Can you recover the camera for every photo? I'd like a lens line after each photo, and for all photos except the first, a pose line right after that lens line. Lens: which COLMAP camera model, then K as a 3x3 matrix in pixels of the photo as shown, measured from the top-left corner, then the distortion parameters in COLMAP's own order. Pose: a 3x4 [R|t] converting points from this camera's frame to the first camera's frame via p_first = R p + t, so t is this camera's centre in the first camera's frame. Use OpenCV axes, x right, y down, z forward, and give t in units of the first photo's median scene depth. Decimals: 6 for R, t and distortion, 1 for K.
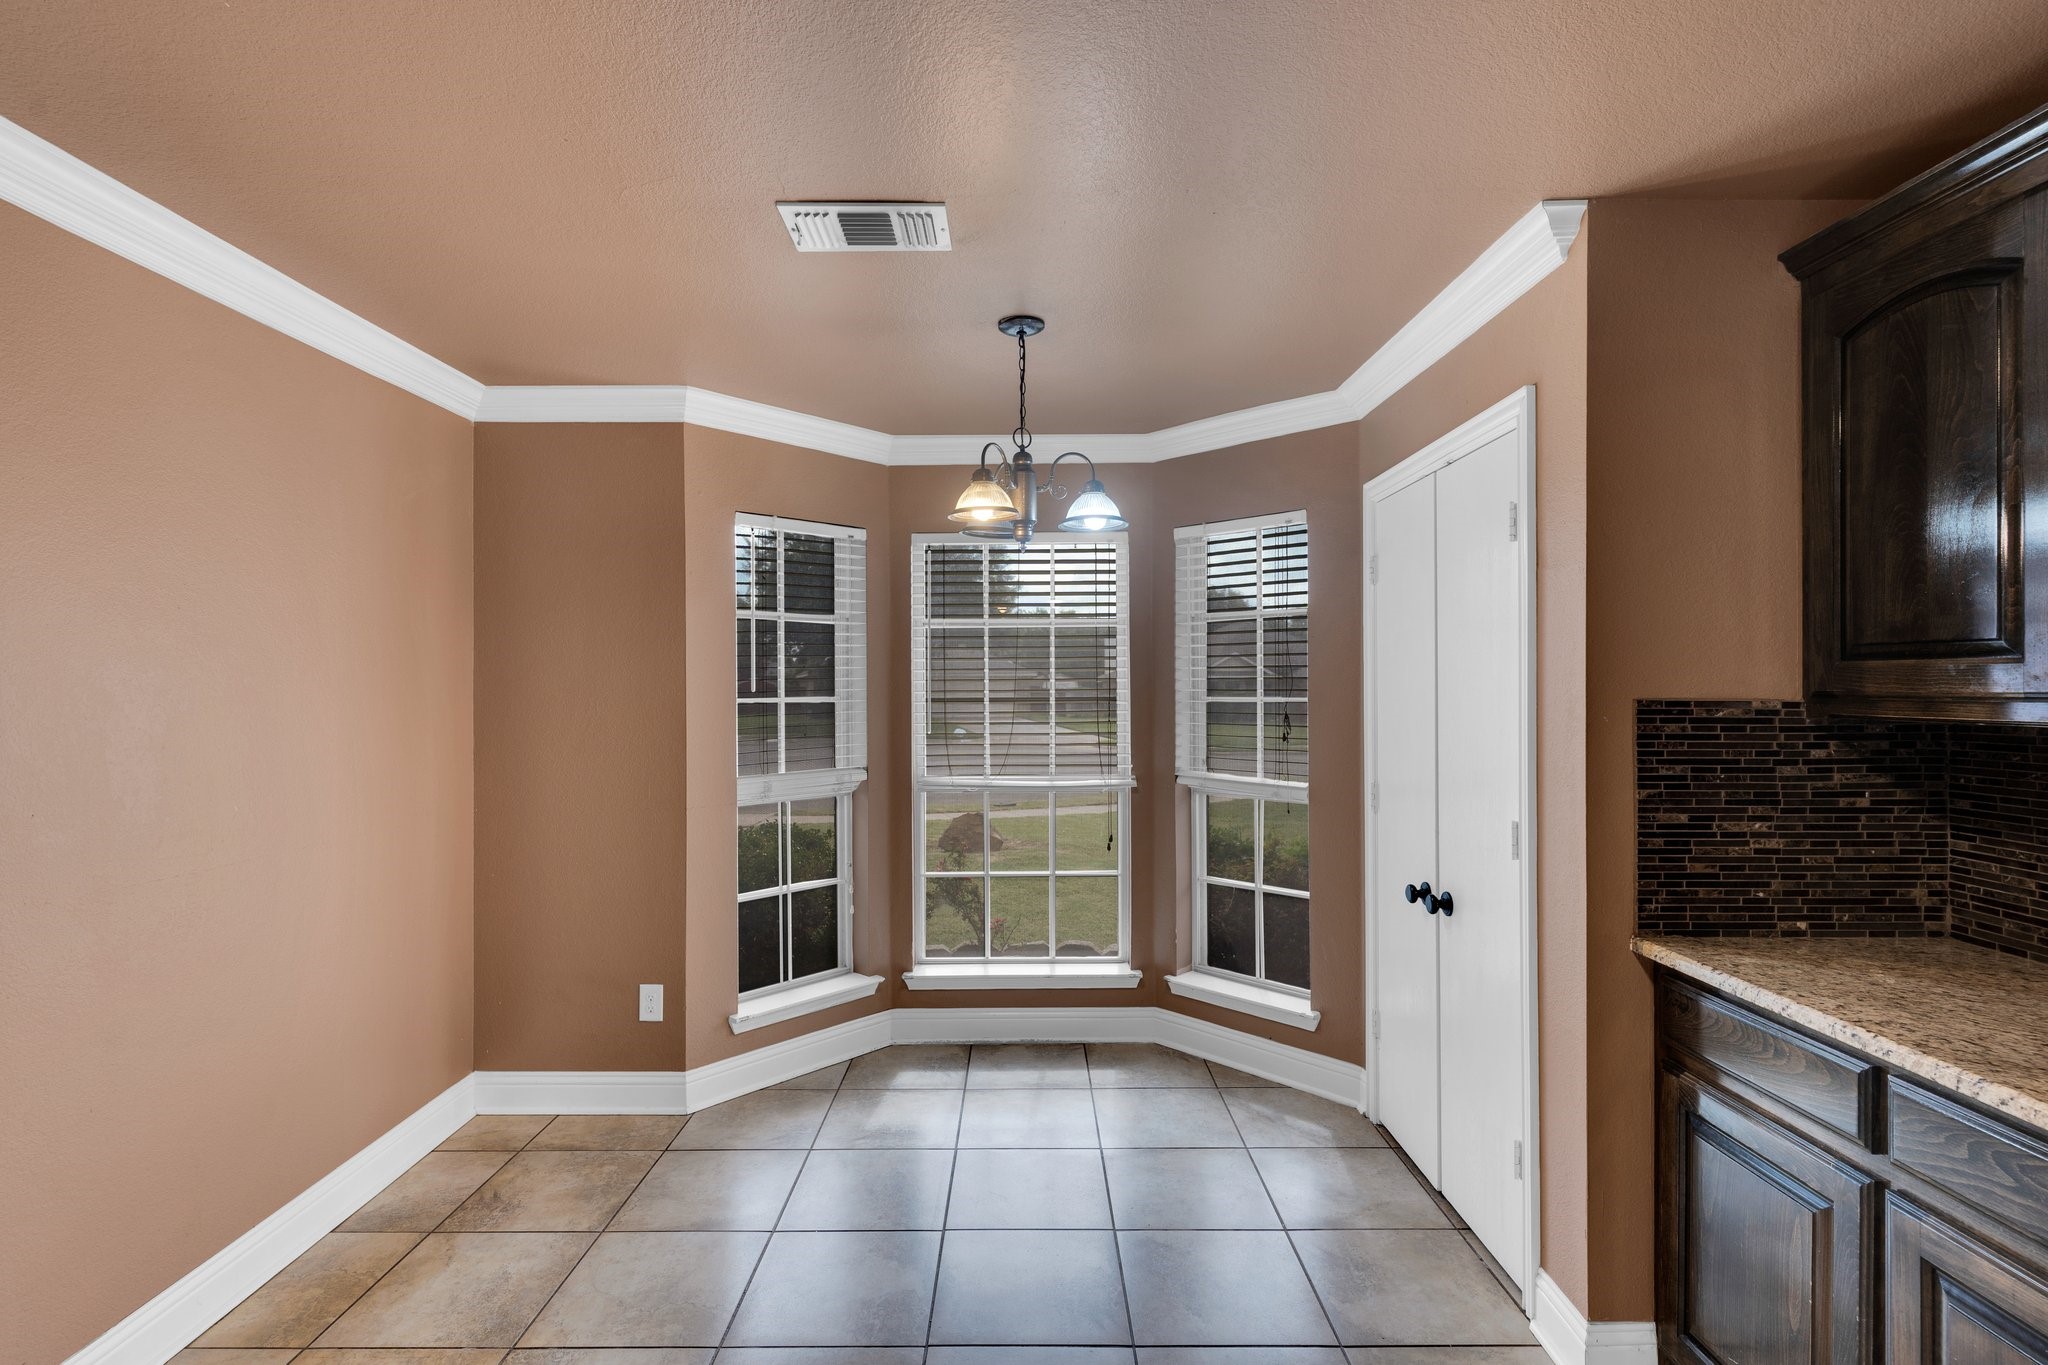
lens RADIAL K [[991.5, 0, 1016.4], [0, 991.5, 681.3], [0, 0, 1]] dist [0.003430, -0.000046]
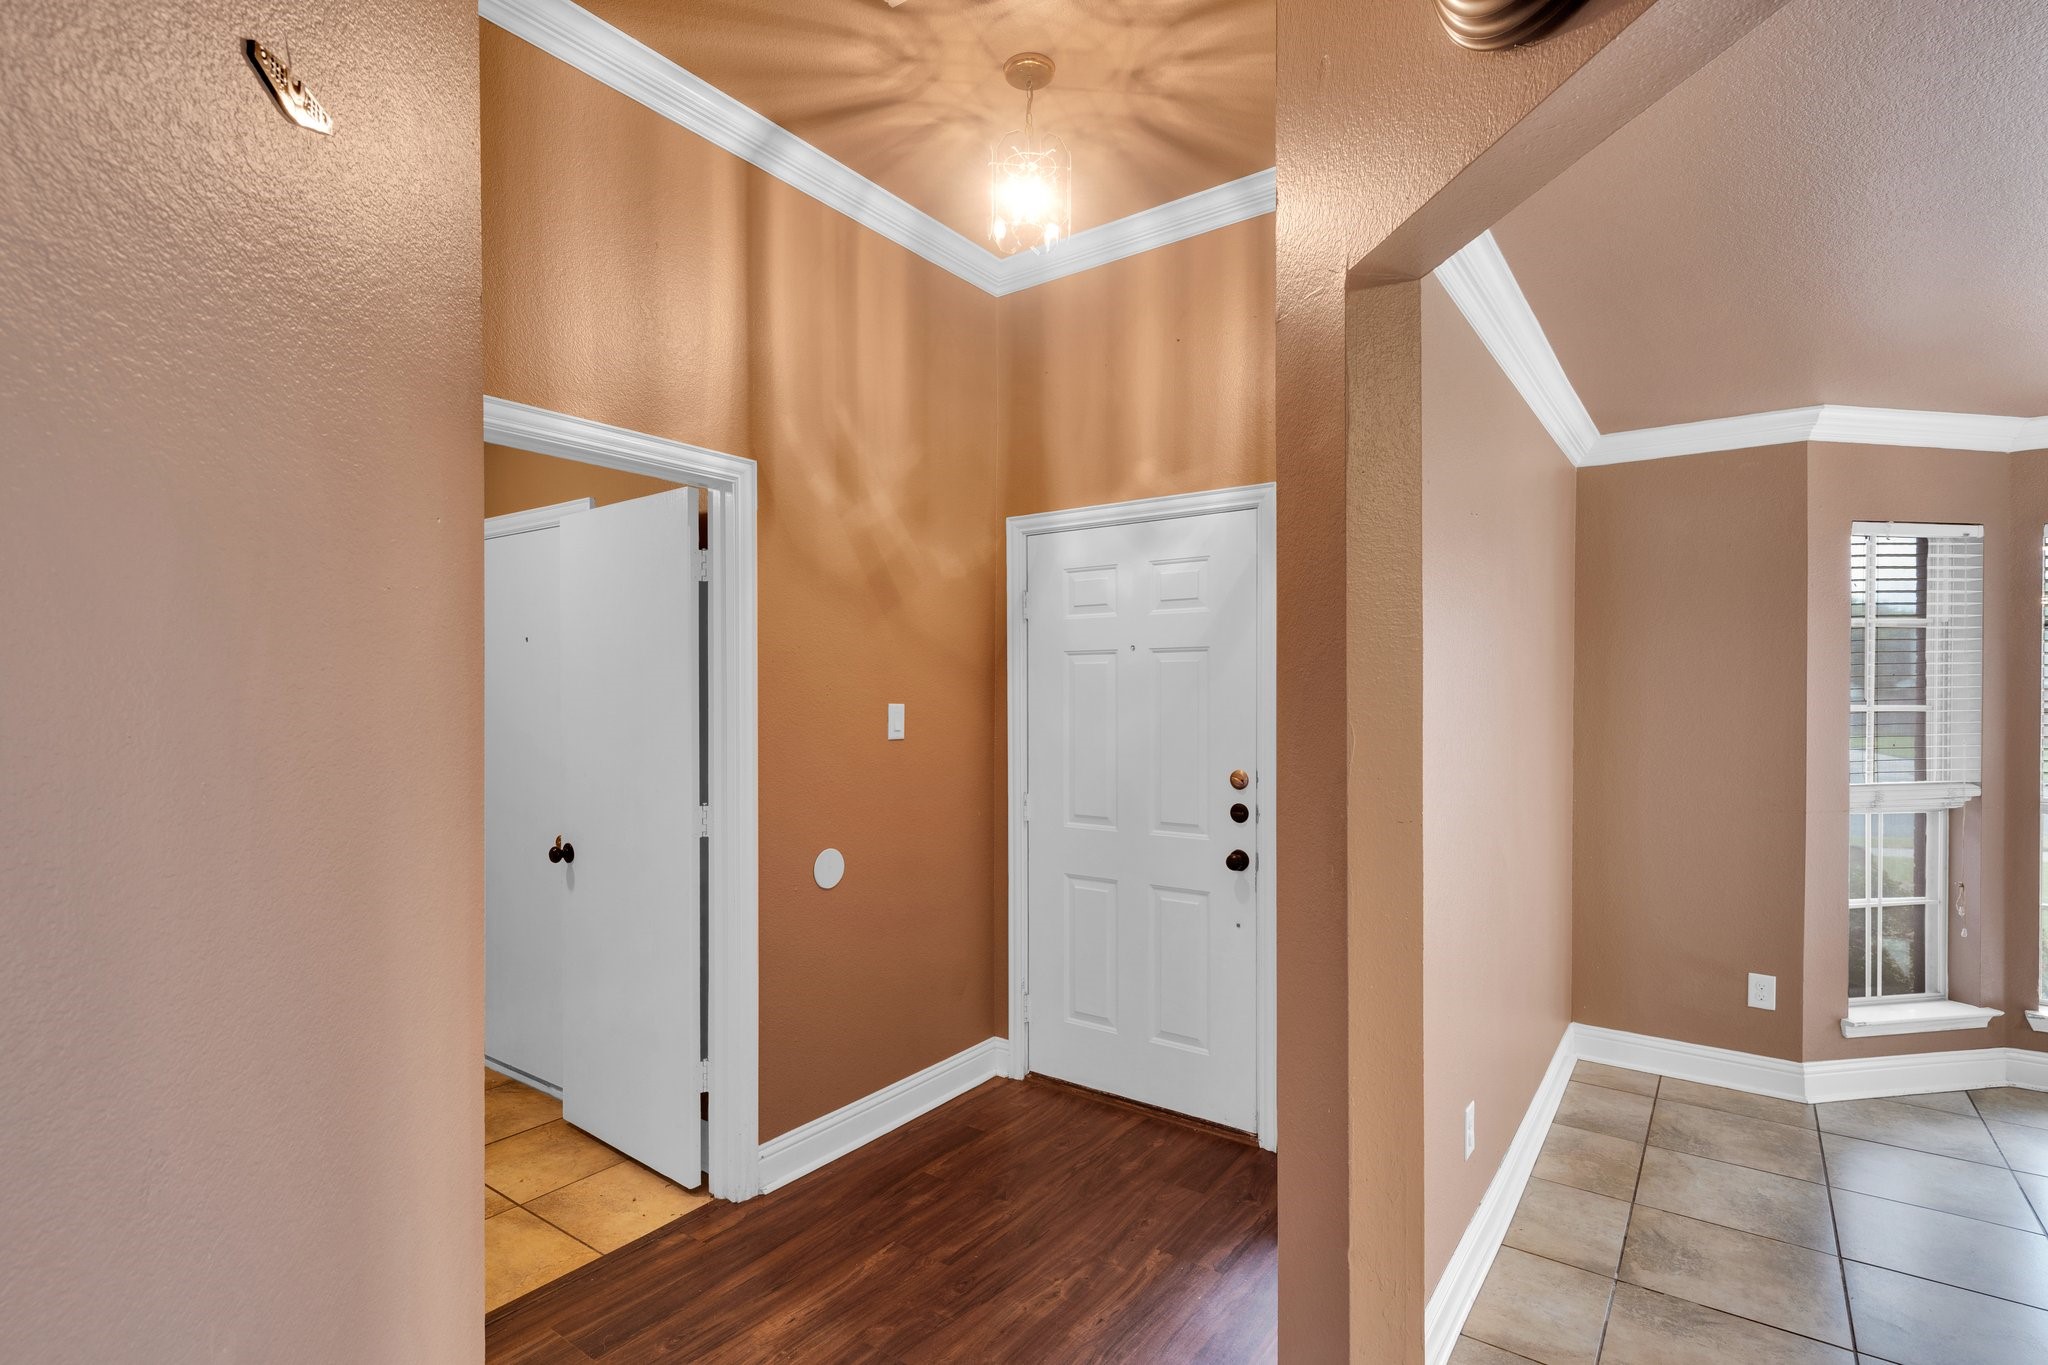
lens RADIAL K [[991.5, 0, 998.9], [0, 991.5, 707.7], [0, 0, 1]] dist [0.003430, -0.000046]
pose [[0.806363, 0.009856, -0.591338, -0.664284], [0.001868, 0.999814, 0.019211, -0.005819], [0.591417, -0.016596, 0.806195, -0.568144]]
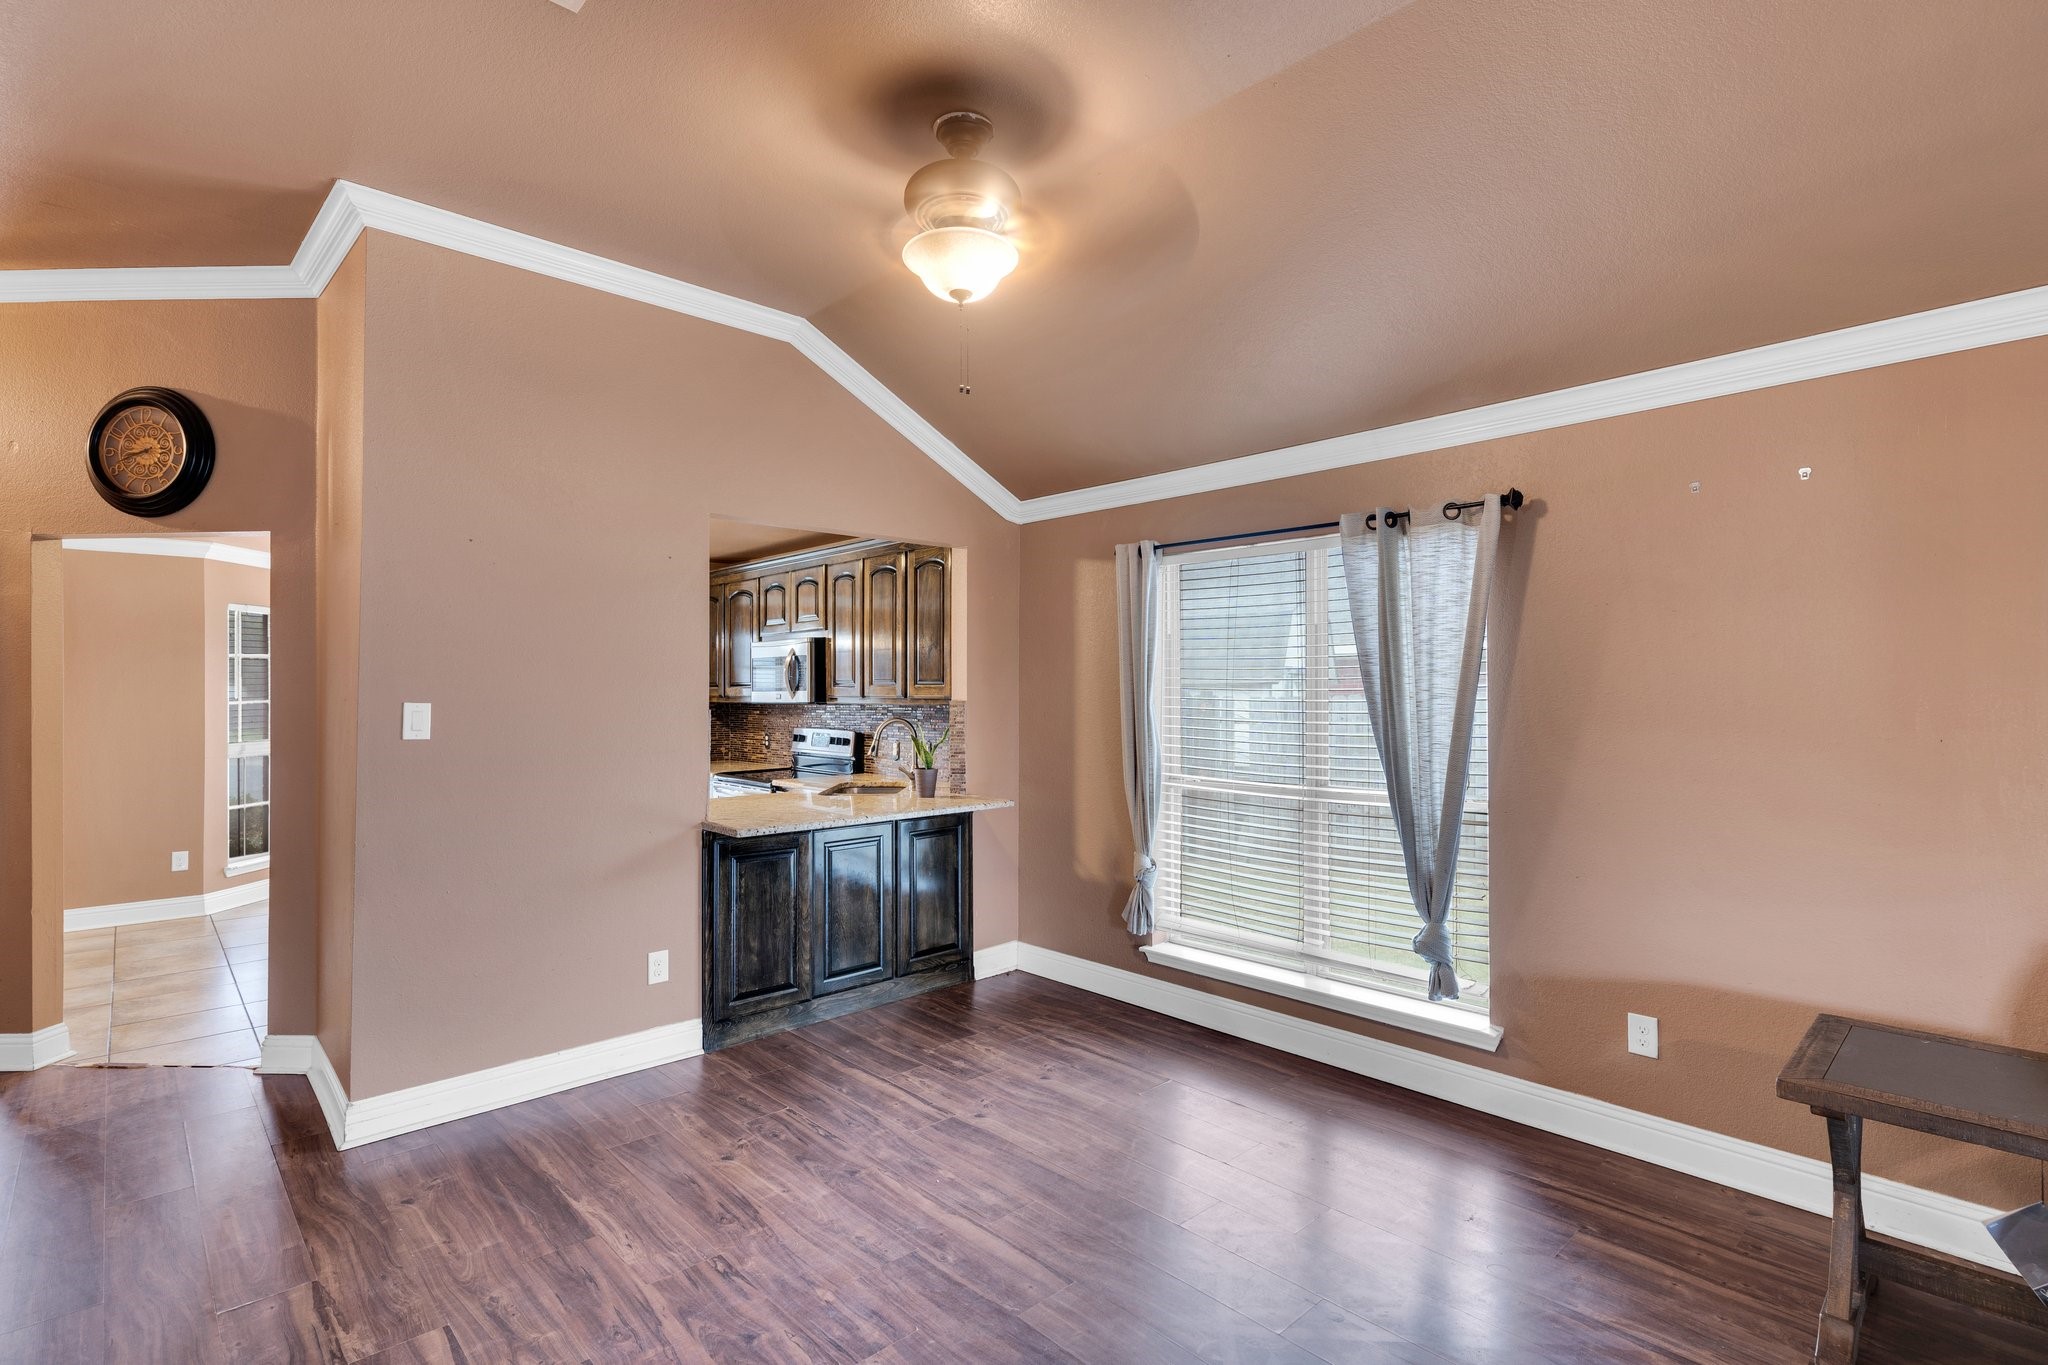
lens RADIAL K [[991.5, 0, 1017.4], [0, 991.5, 678.7], [0, 0, 1]] dist [0.003430, -0.000046]
pose [[0.735216, 0.008763, 0.677776, -0.799477], [0.000042, 0.999916, -0.012974, -0.001891], [-0.677833, 0.009567, 0.735154, -2.468460]]
